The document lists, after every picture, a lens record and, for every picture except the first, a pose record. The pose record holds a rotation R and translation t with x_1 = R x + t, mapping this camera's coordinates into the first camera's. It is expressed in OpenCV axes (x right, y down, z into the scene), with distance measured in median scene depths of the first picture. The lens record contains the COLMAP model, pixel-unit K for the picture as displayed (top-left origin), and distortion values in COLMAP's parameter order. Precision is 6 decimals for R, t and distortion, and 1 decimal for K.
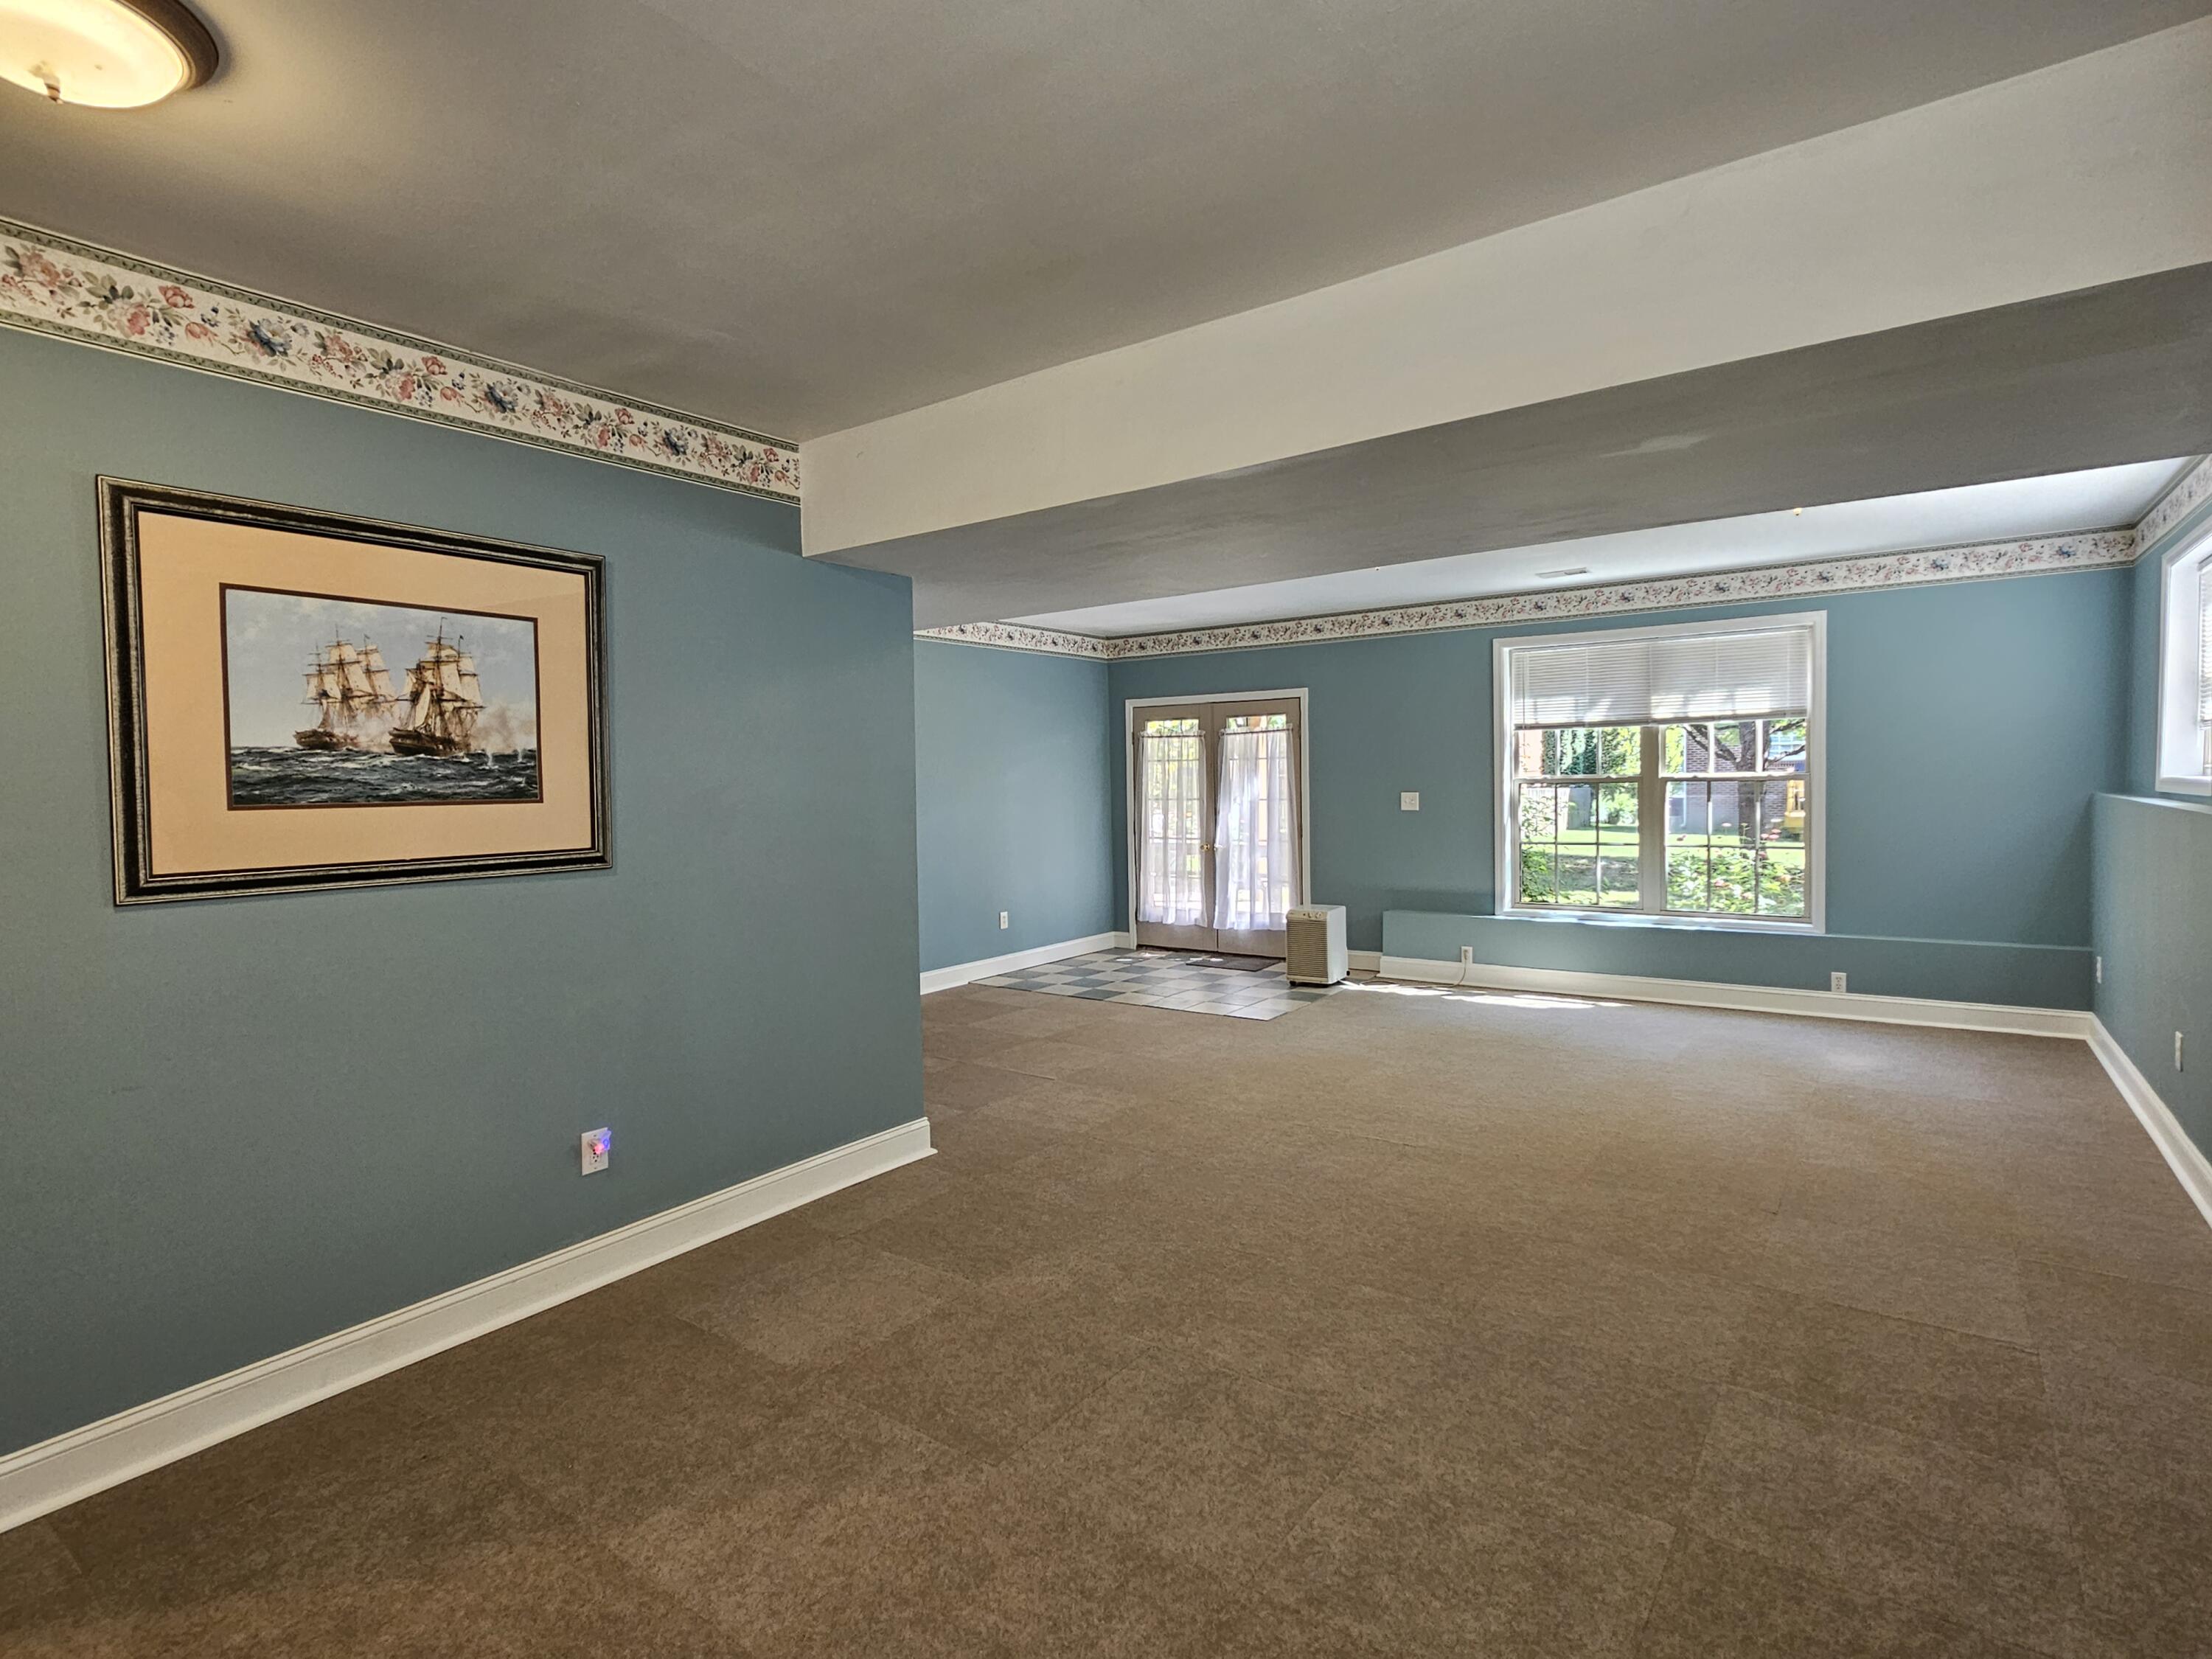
lens RADIAL K [[1118.6, 0, 1101.7], [0, 1118.6, 832.8], [0, 0, 1]] dist [0.022507, 0.000150]
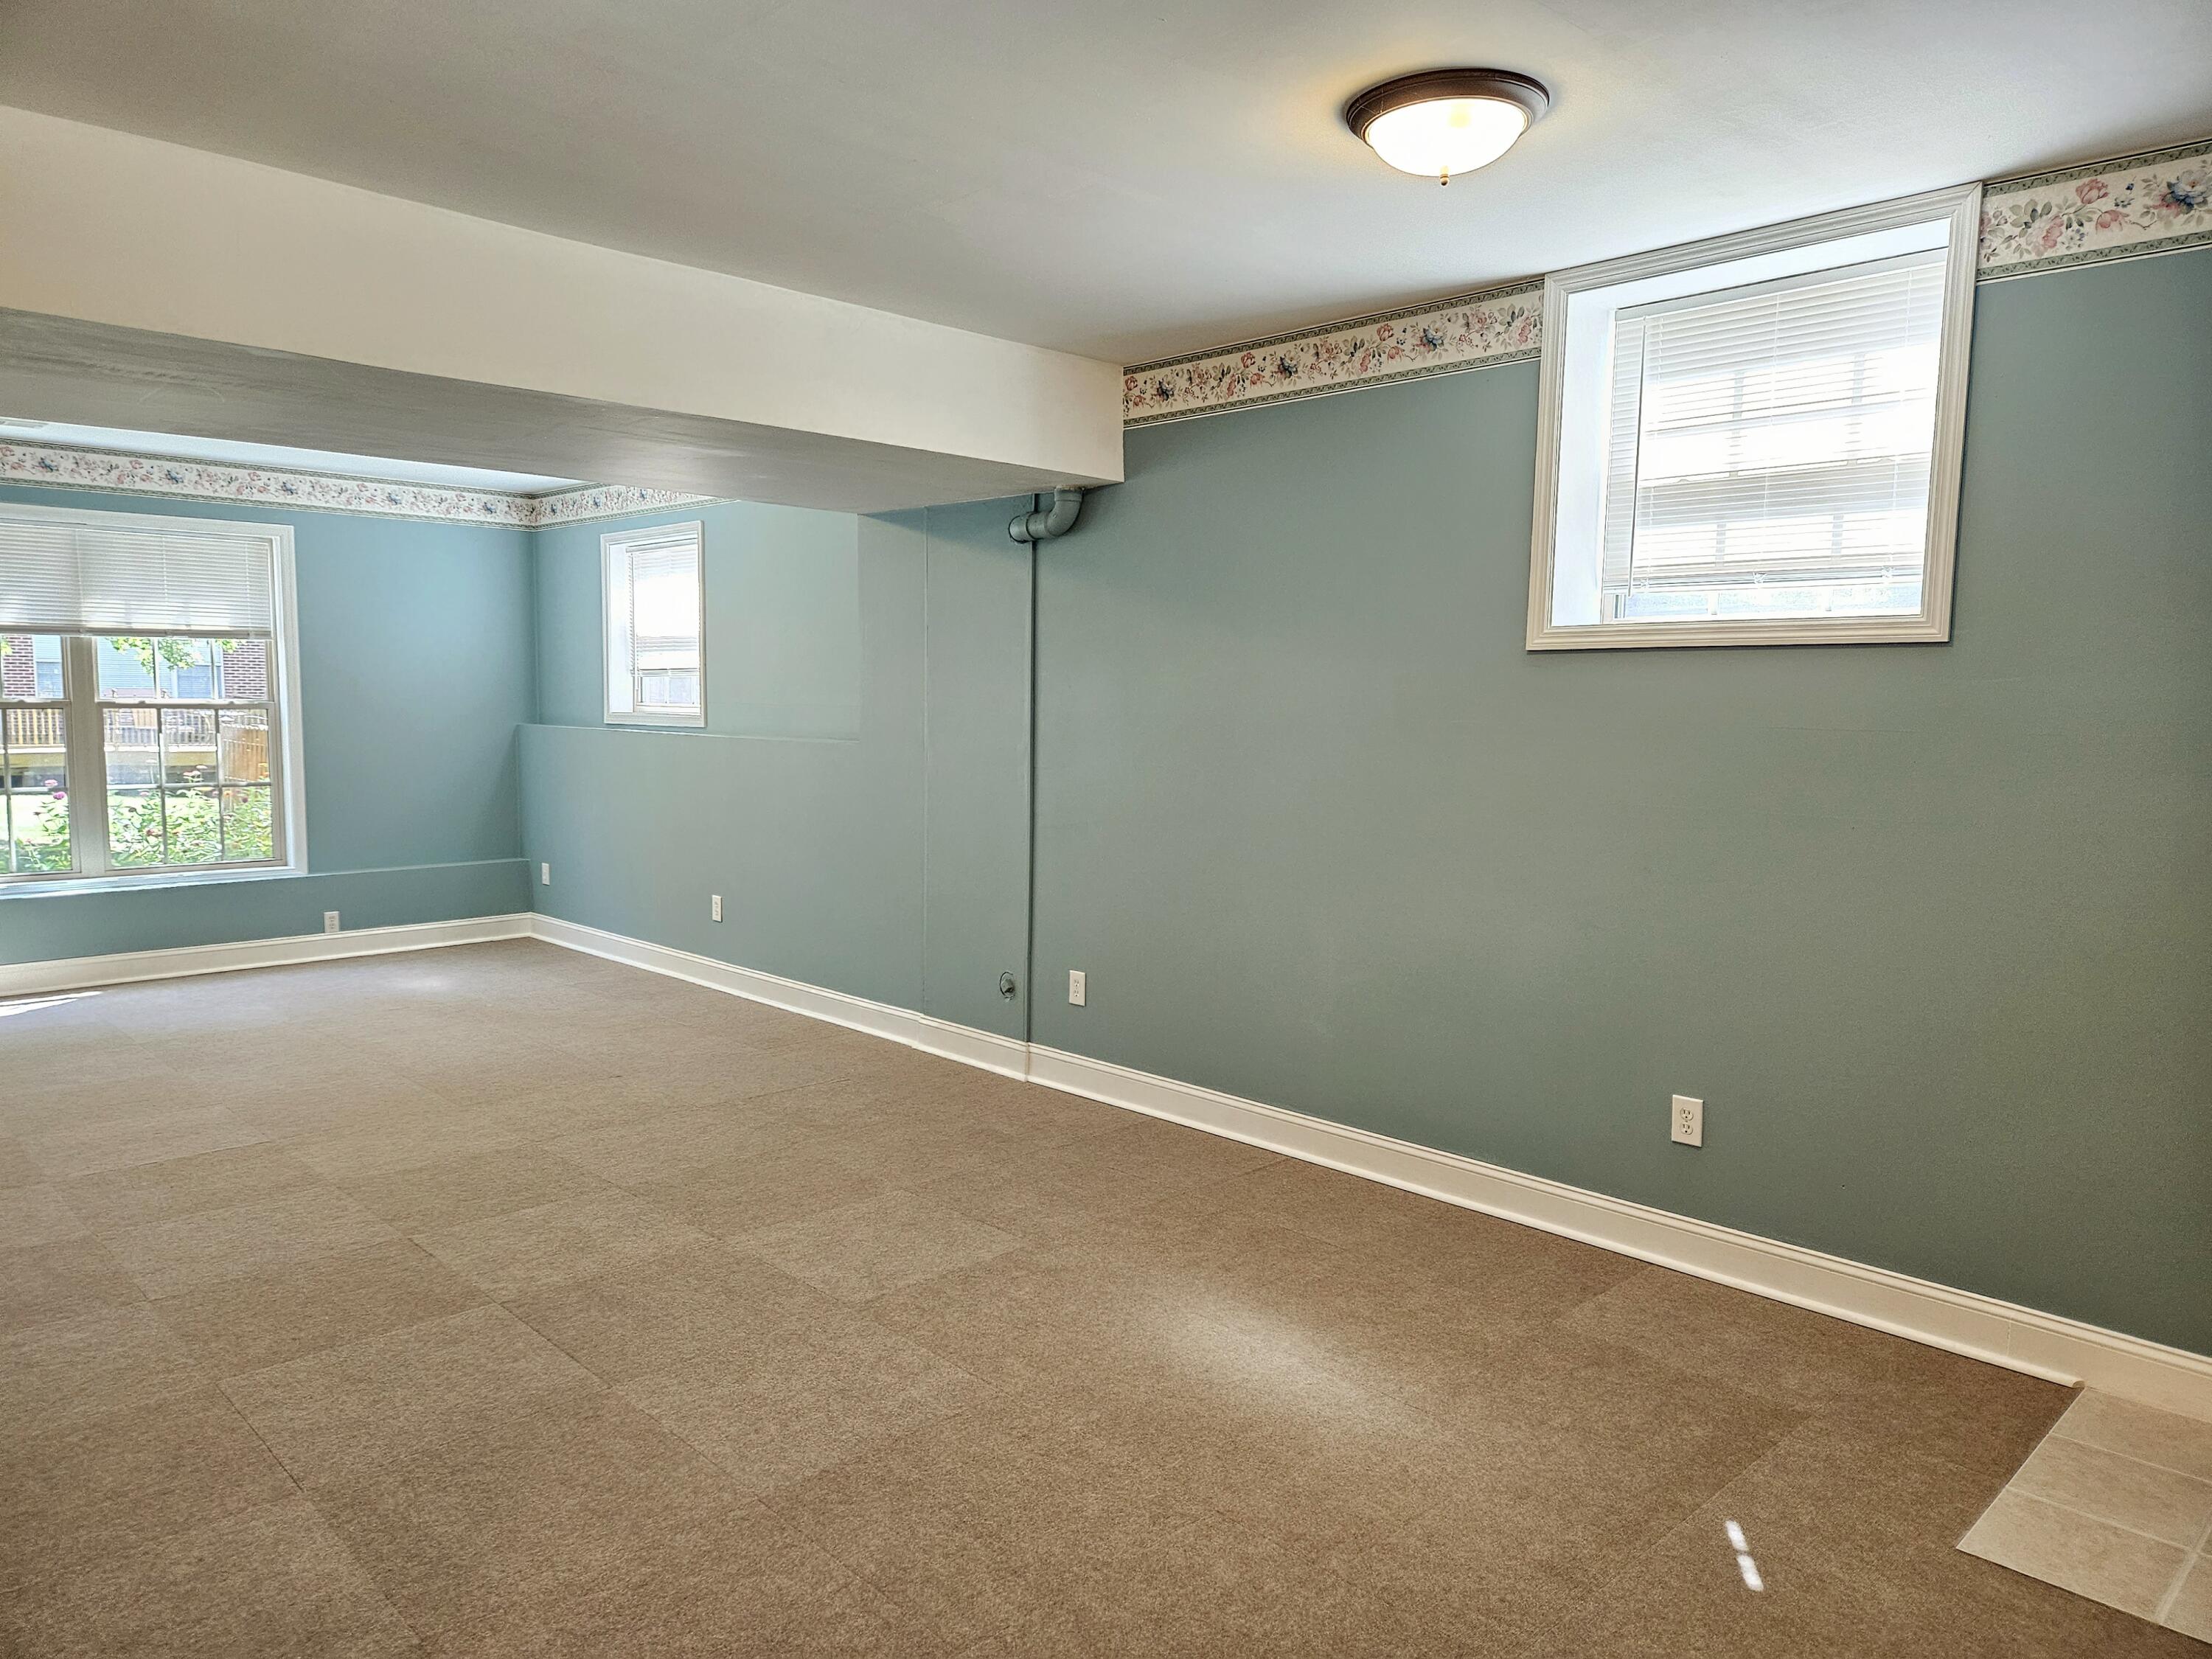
lens RADIAL K [[1460.8, 0, 1103.5], [0, 1460.8, 831.0], [0, 0, 1]] dist [-0.012385, -0.001393]
pose [[0.165556, -0.060455, 0.984346, -0.432922], [0.043518, 0.997595, 0.053949, 0.017933], [-0.985240, 0.033905, 0.167789, 0.150602]]
